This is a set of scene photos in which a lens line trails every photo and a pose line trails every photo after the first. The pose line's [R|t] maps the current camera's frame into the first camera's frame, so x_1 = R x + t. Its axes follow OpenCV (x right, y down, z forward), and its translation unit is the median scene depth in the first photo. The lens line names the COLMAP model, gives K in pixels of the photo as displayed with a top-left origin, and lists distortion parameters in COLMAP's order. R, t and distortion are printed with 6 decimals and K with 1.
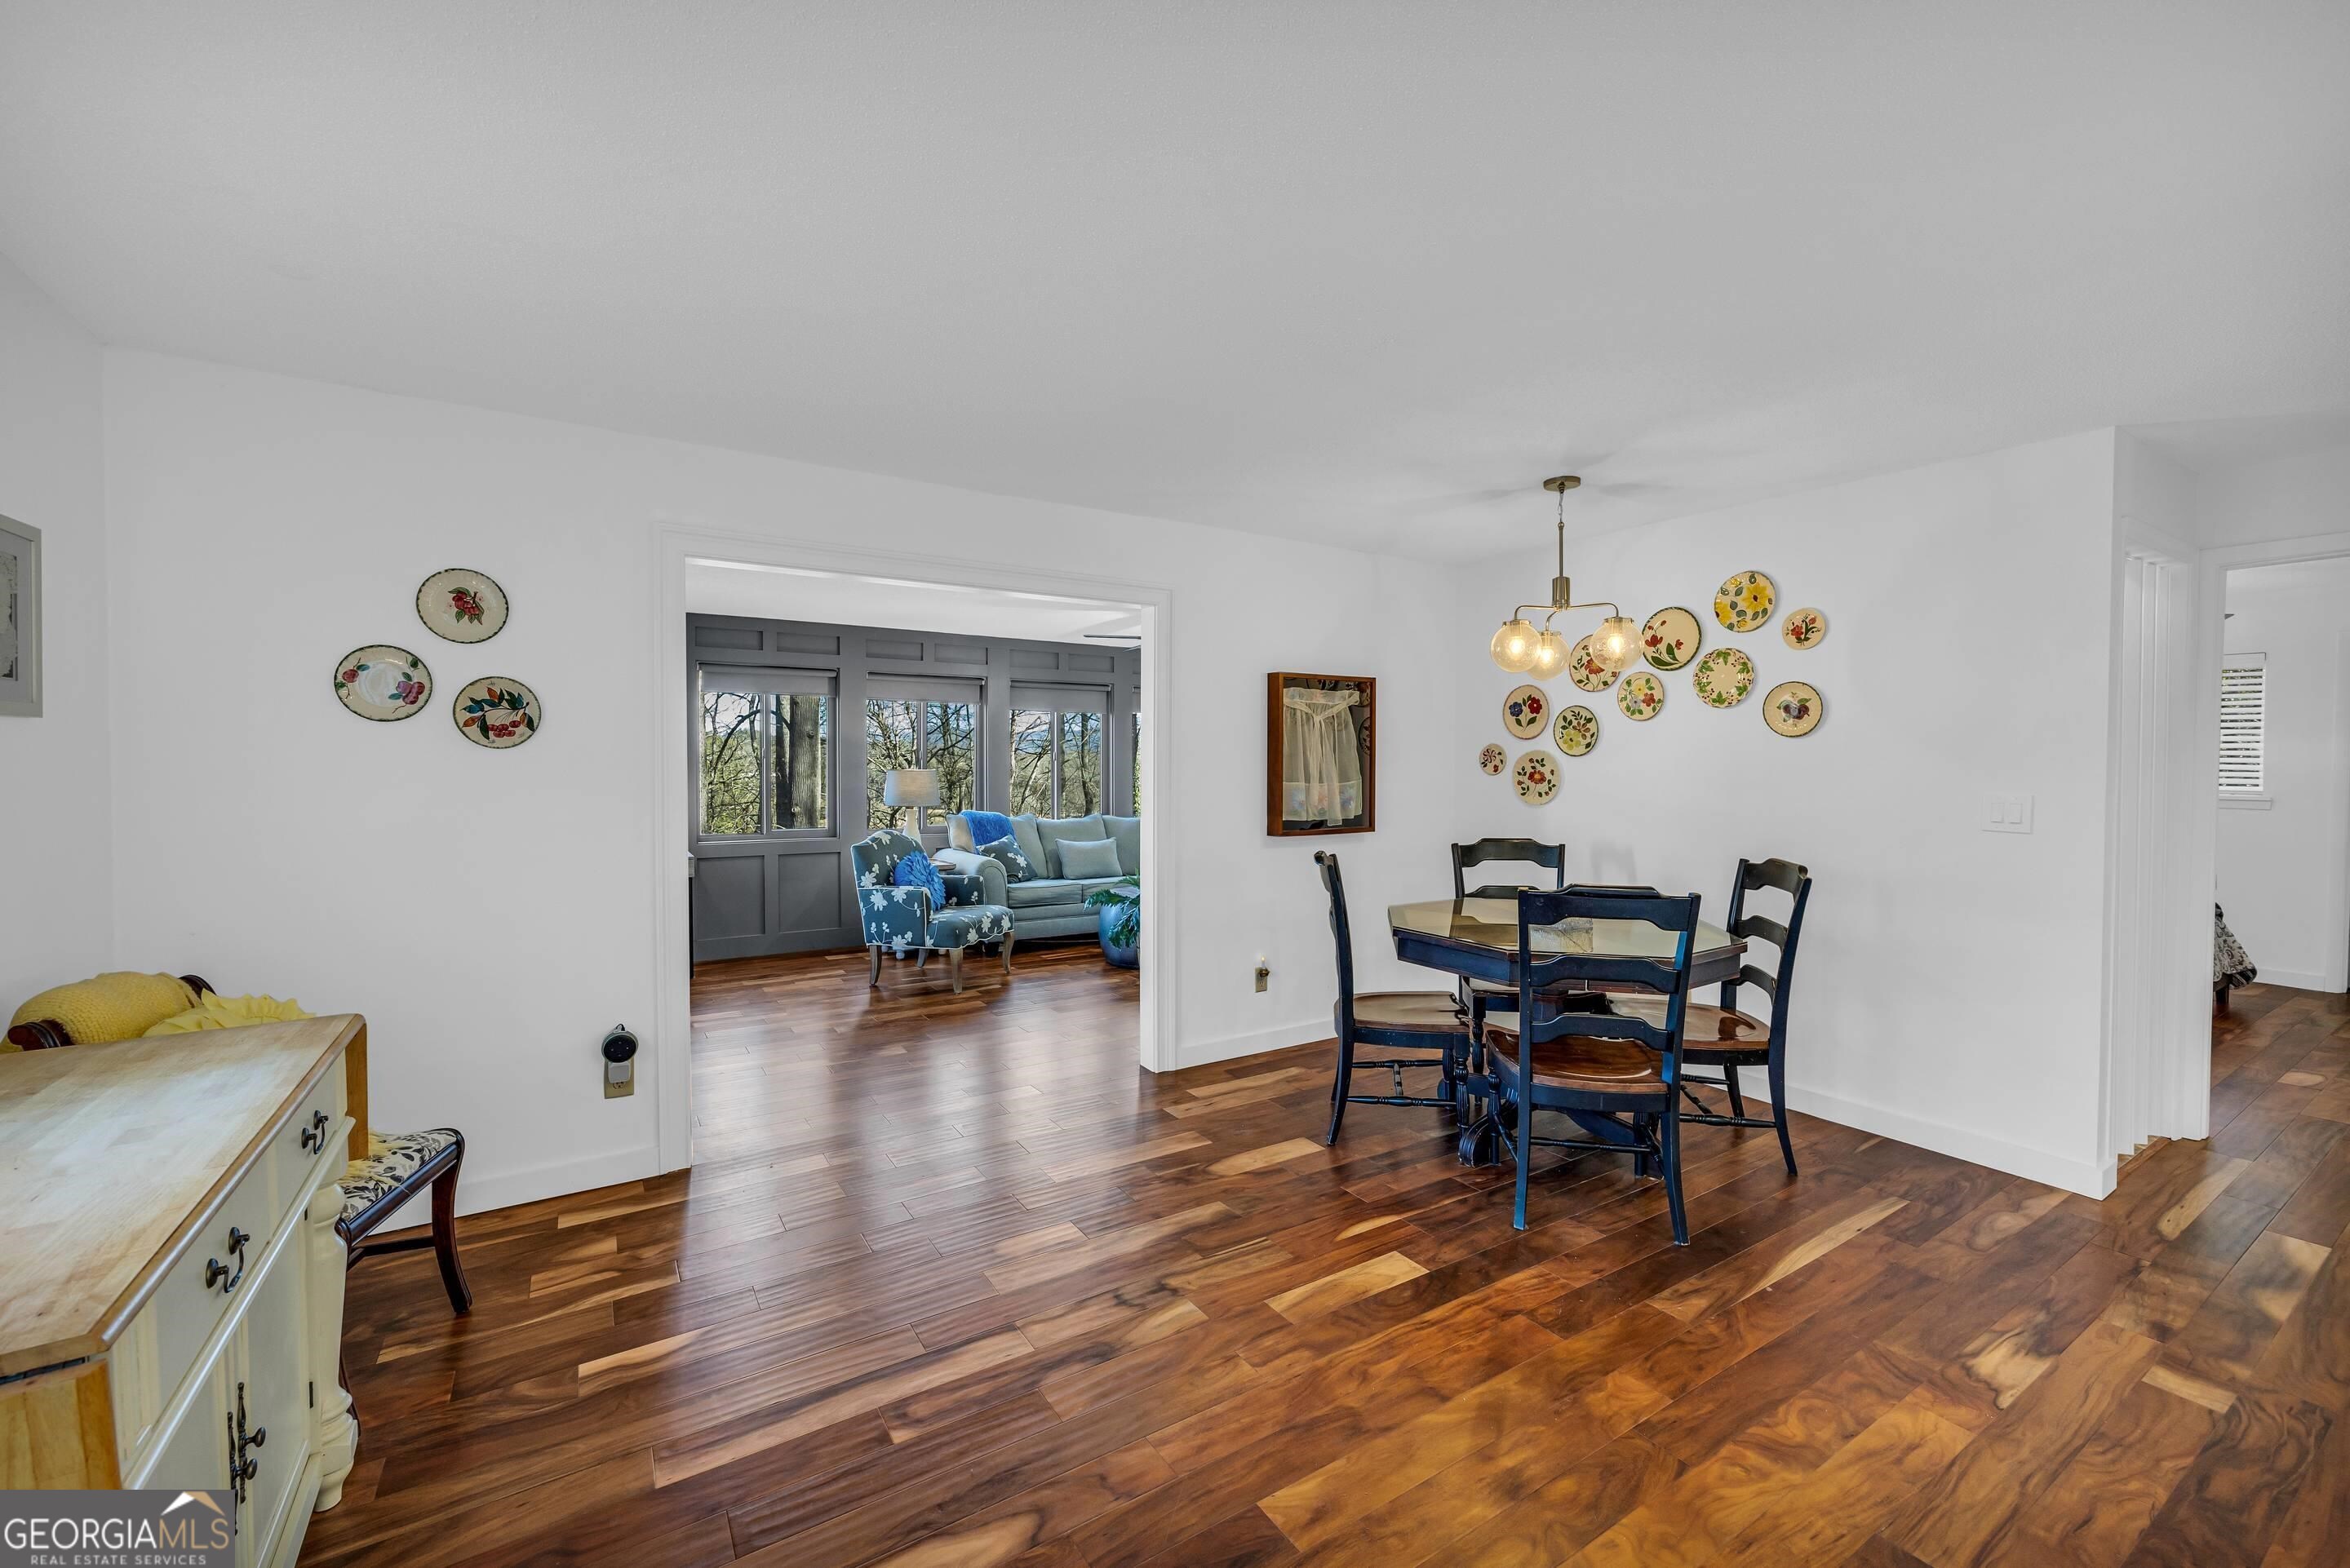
lens RADIAL K [[956.6, 0, 1135.1], [0, 956.6, 784.1], [0, 0, 1]] dist [-0.001788, 0.000233]
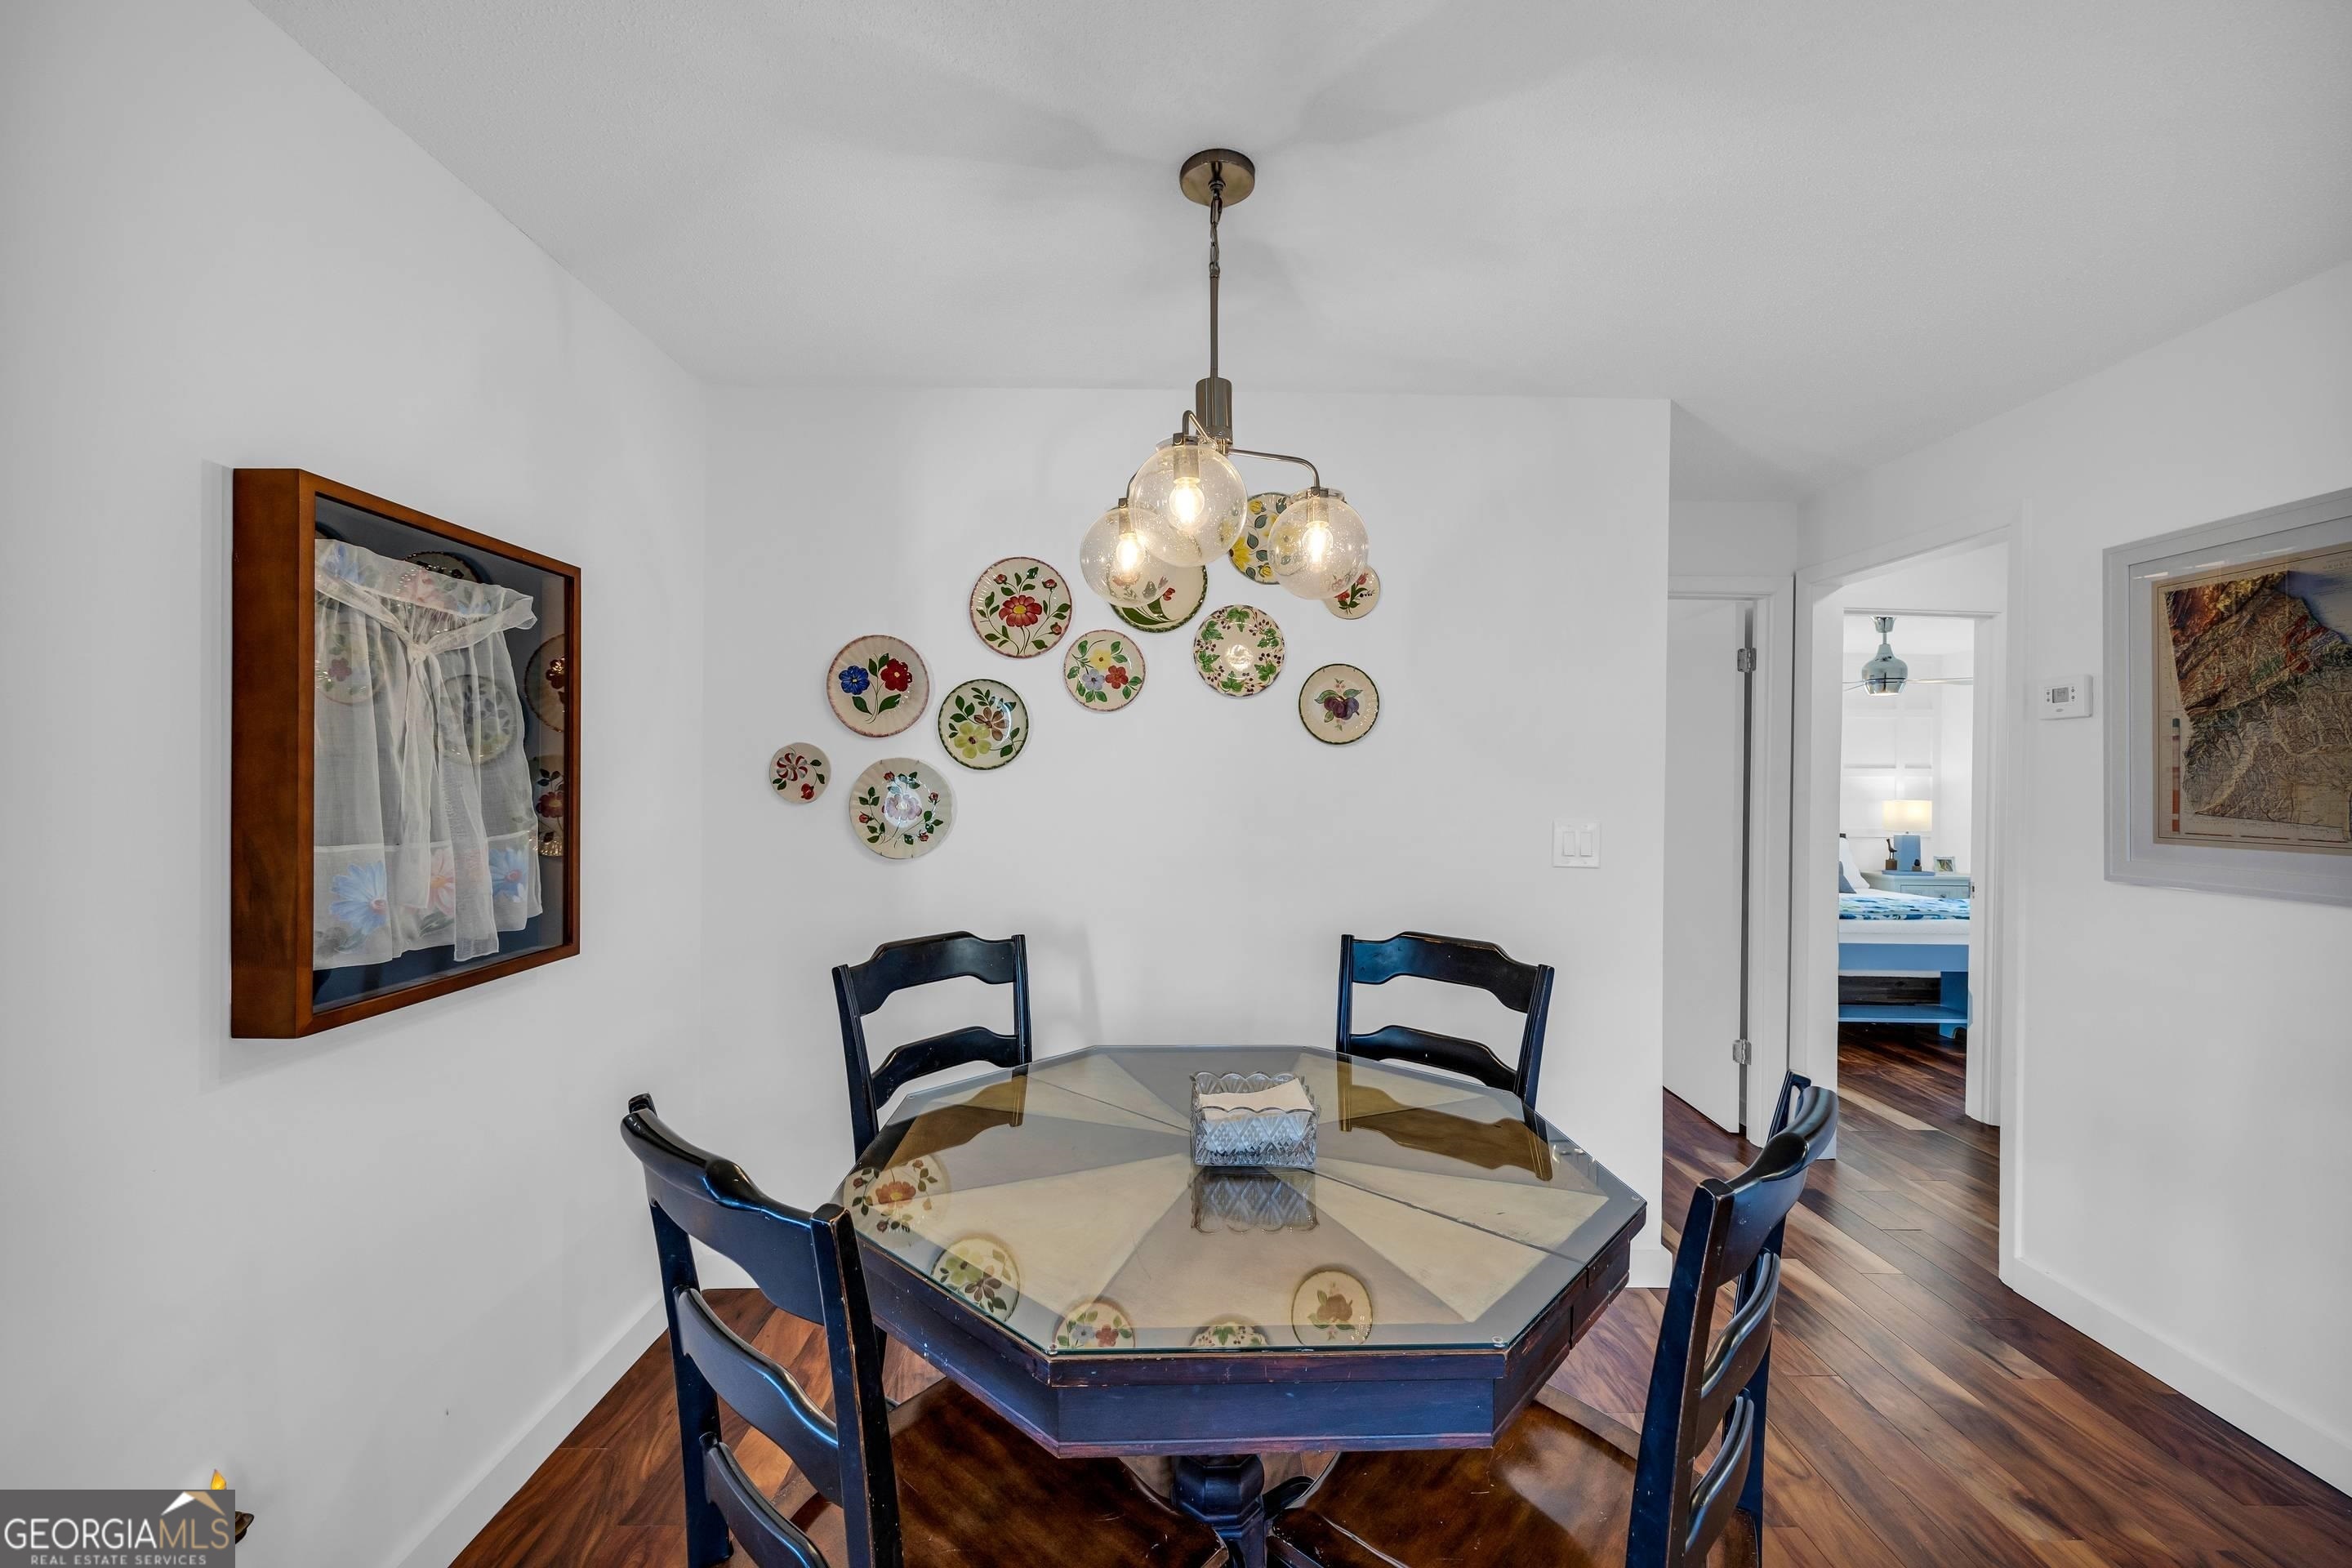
lens RADIAL K [[957.5, 0, 1198.7], [0, 957.5, 787.6], [0, 0, 1]] dist [-0.001788, 0.000233]
pose [[0.489460, -0.006863, 0.871999, 0.031174], [0.016989, 0.999854, -0.001666, -0.015564], [-0.871860, 0.015630, 0.489505, 0.619793]]
